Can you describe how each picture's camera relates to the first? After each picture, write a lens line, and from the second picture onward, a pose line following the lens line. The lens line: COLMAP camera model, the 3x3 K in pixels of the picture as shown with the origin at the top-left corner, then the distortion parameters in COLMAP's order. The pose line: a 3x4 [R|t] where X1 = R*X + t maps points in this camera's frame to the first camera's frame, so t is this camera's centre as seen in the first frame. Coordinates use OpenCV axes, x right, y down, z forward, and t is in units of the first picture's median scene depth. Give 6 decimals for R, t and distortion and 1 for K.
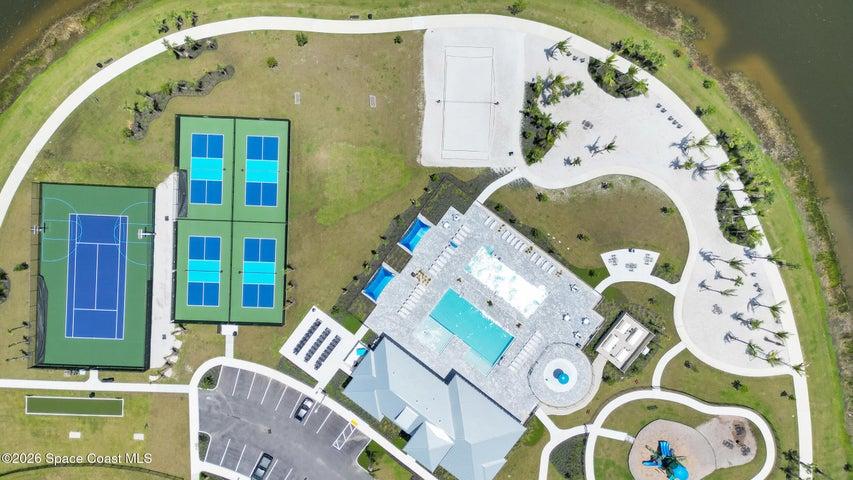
lens RADIAL K [[599.2, 0, 419.8], [0, 599.2, 240.5], [0, 0, 1]] dist [0.079120, -0.084401]
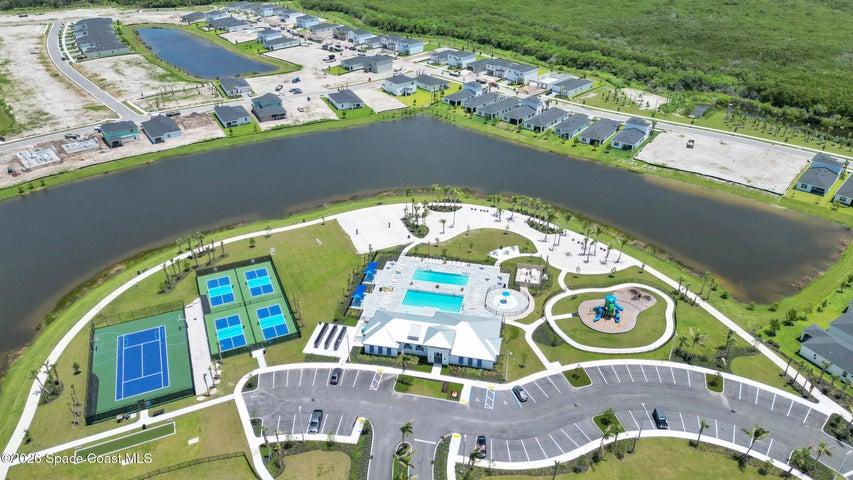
lens RADIAL K [[599.2, 0, 419.8], [0, 599.2, 240.5], [0, 0, 1]] dist [0.079120, -0.084401]
pose [[0.907676, -0.222317, 0.355948, -0.405411], [0.419178, 0.439149, -0.794631, 1.173226], [0.020345, 0.870473, 0.491796, 0.193384]]
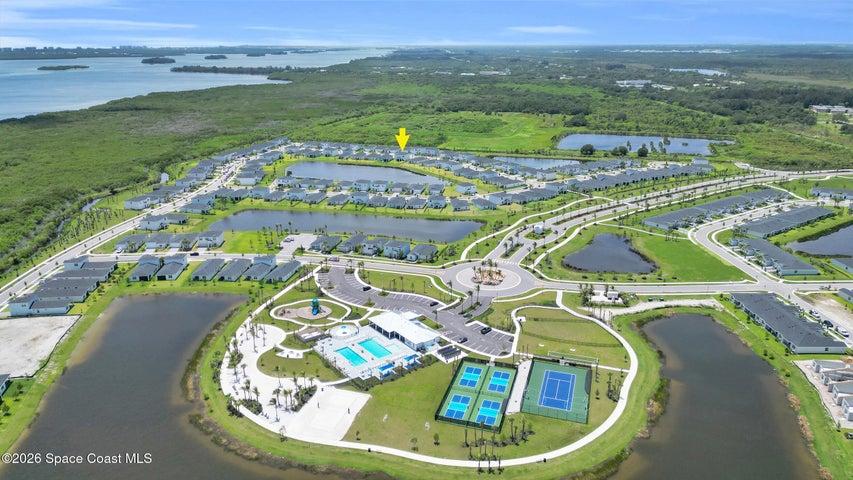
lens RADIAL K [[599.2, 0, 419.8], [0, 599.2, 240.5], [0, 0, 1]] dist [0.079120, -0.084401]
pose [[-0.963405, -0.078730, 0.256226, -0.564193], [0.267746, -0.328062, 0.905918, -1.568474], [0.012735, 0.941370, 0.337137, -0.047881]]
